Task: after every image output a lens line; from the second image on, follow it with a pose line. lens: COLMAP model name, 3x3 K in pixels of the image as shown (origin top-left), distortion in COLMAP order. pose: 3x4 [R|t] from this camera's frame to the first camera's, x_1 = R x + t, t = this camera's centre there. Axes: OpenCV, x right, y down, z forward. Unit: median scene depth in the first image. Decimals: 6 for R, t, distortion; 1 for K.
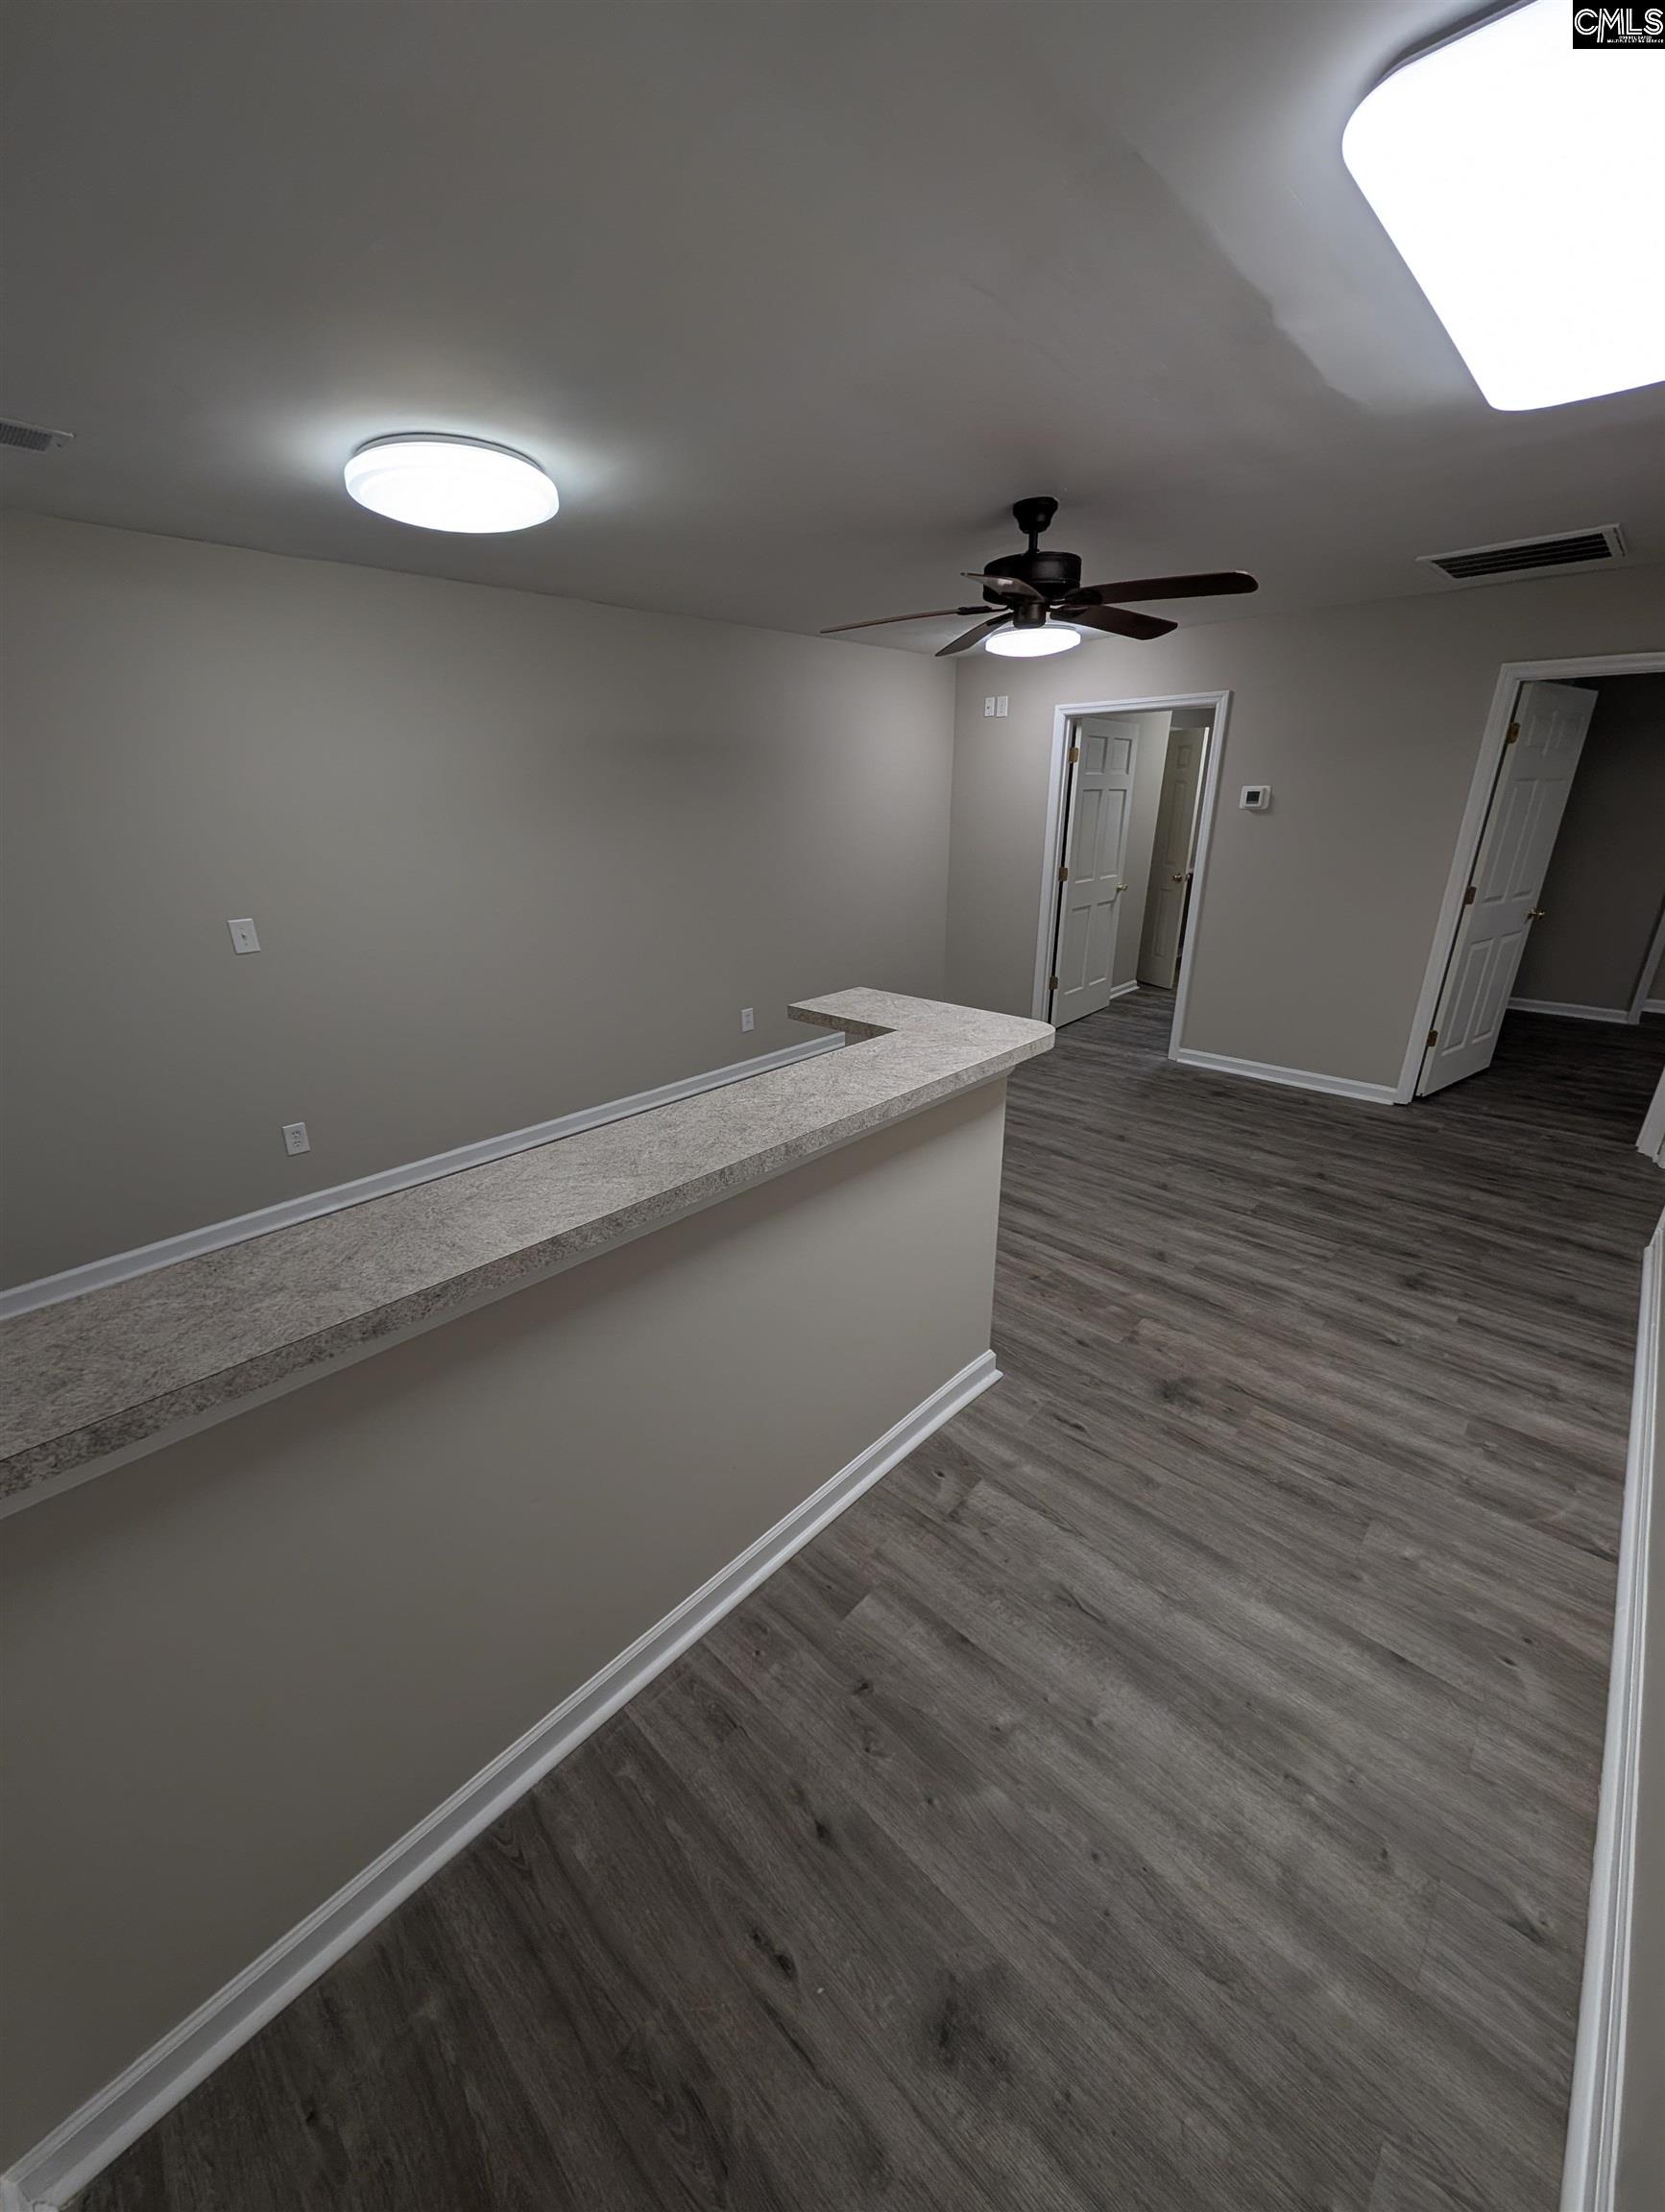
lens RADIAL K [[834.8, 0, 830.2], [0, 834.8, 1110.5], [0, 0, 1]] dist [0.001513, 0.000087]
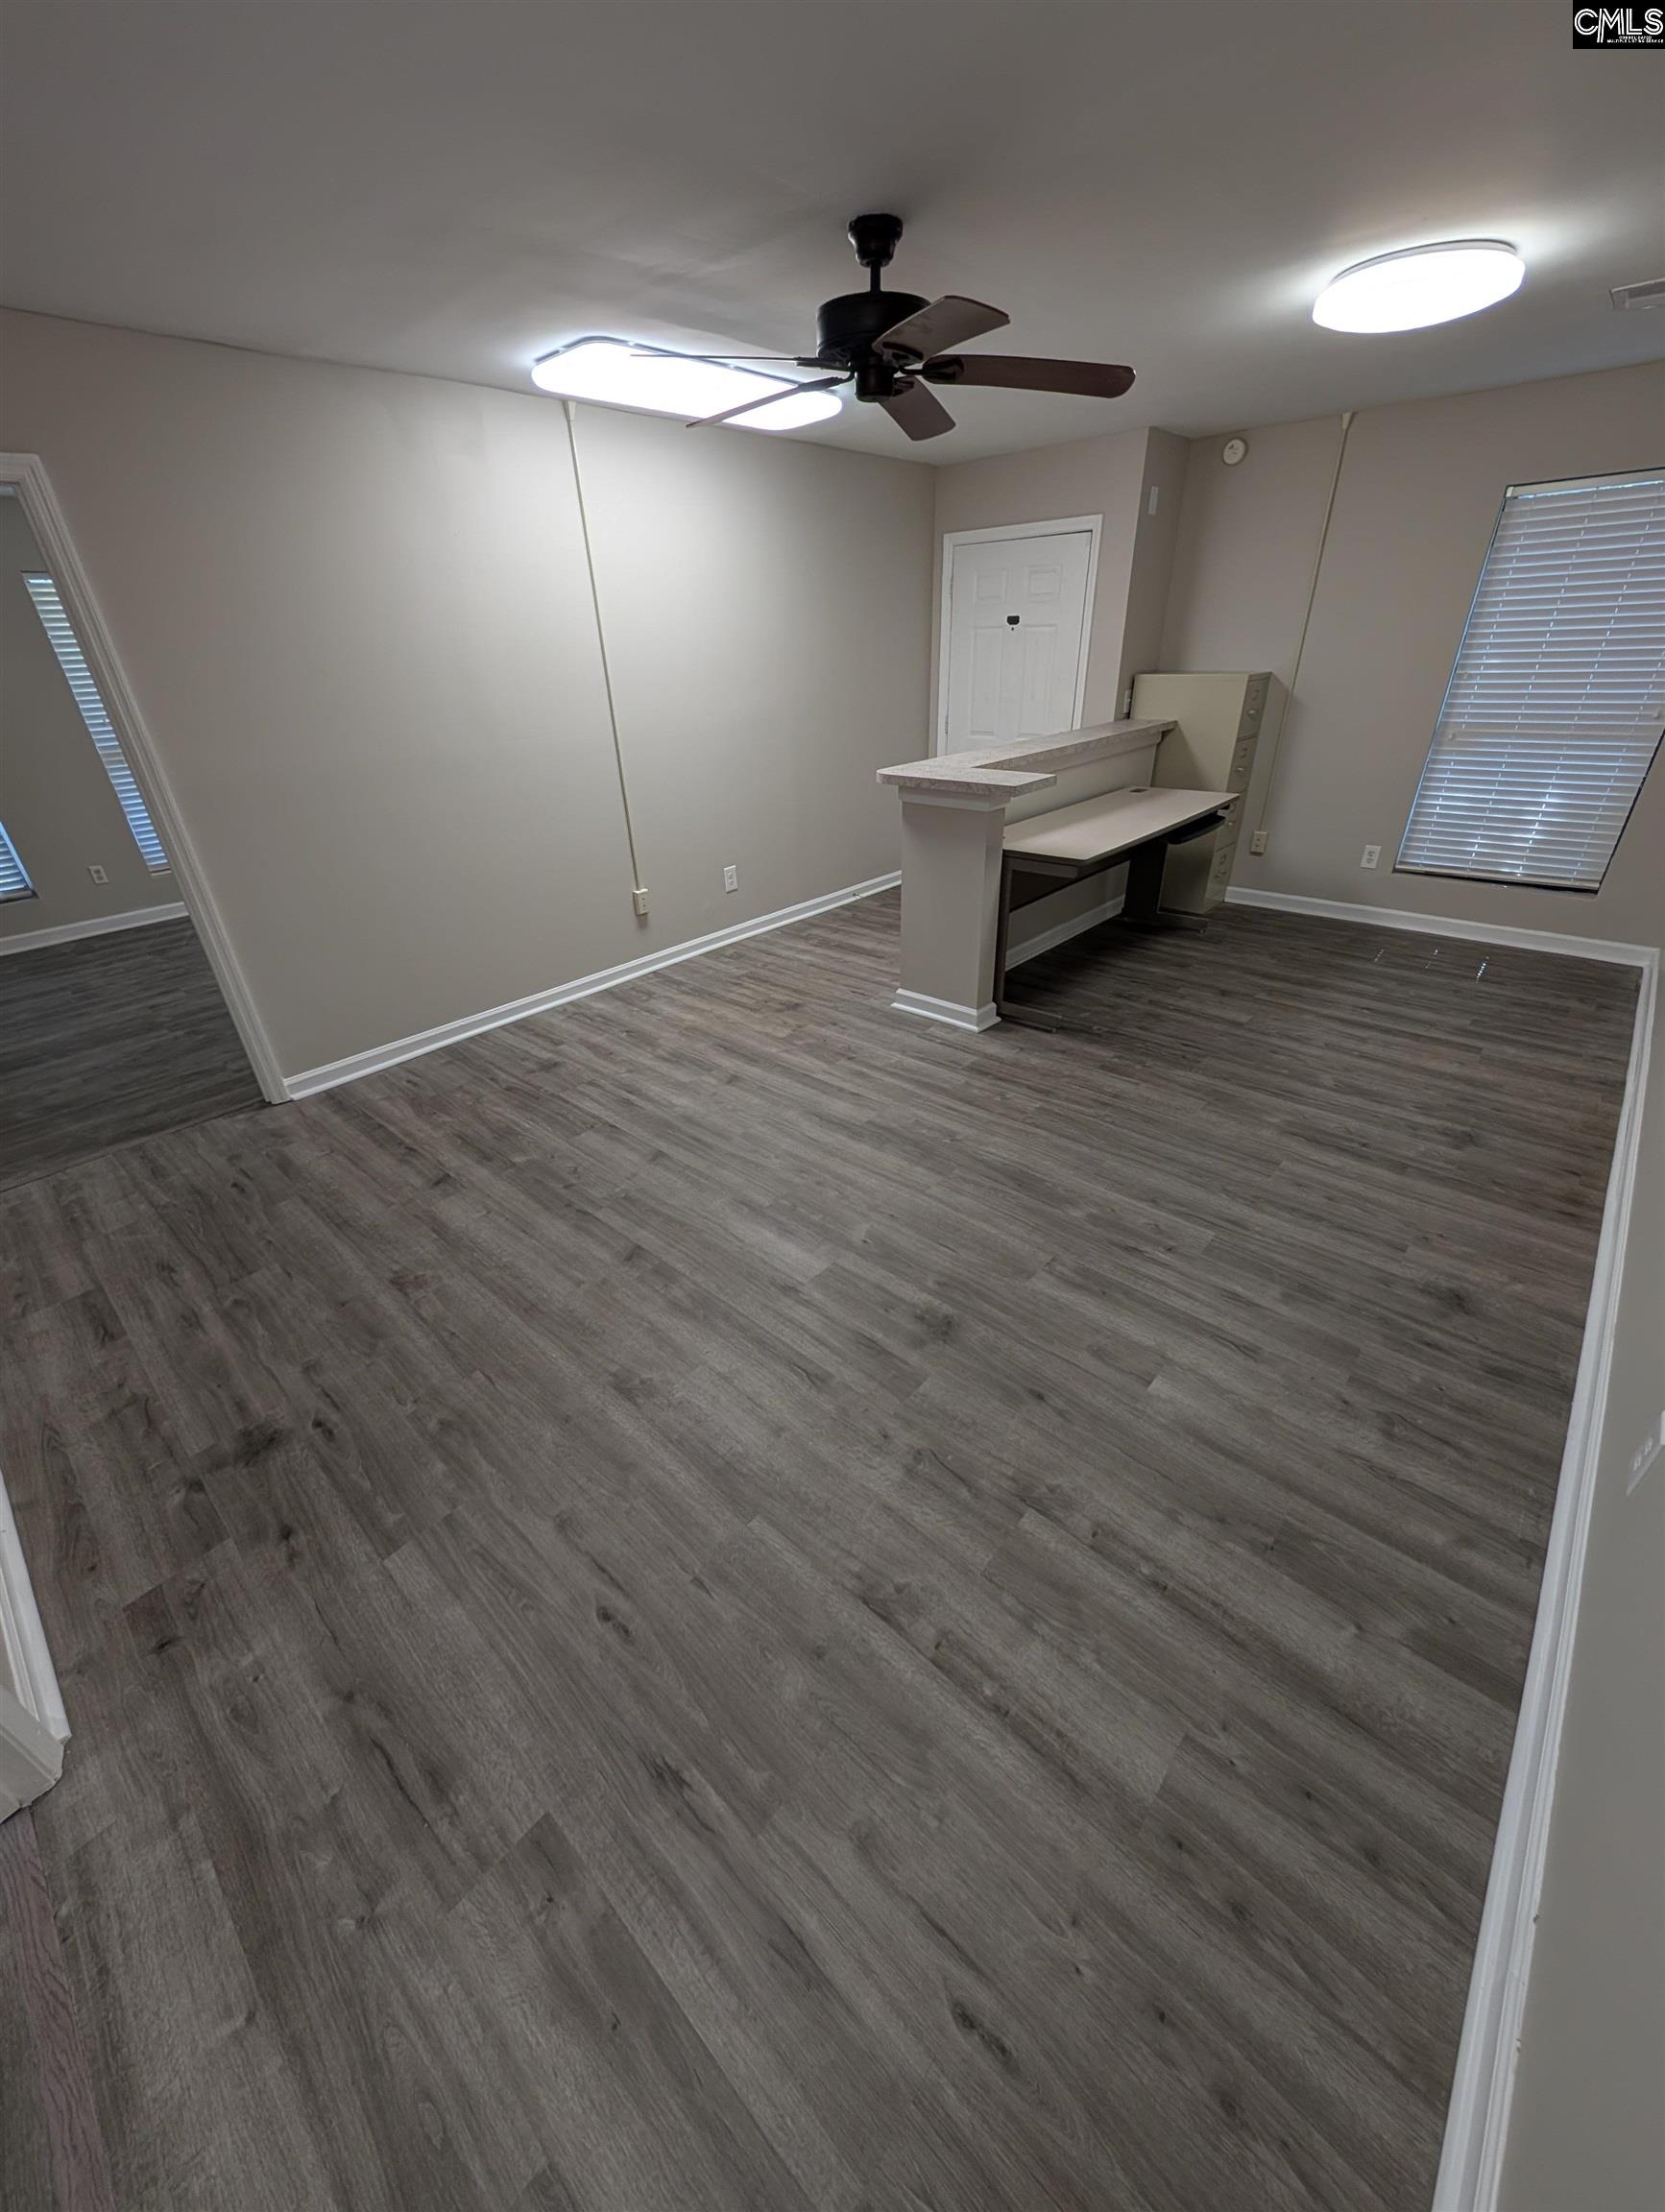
lens RADIAL K [[834.8, 0, 824.4], [0, 834.8, 1107.1], [0, 0, 1]] dist [0.001513, 0.000087]
pose [[-0.998422, 0.055744, 0.006726, 0.293051], [0.040453, 0.631082, 0.774660, -0.718469], [0.038938, 0.773710, -0.632342, 1.897929]]
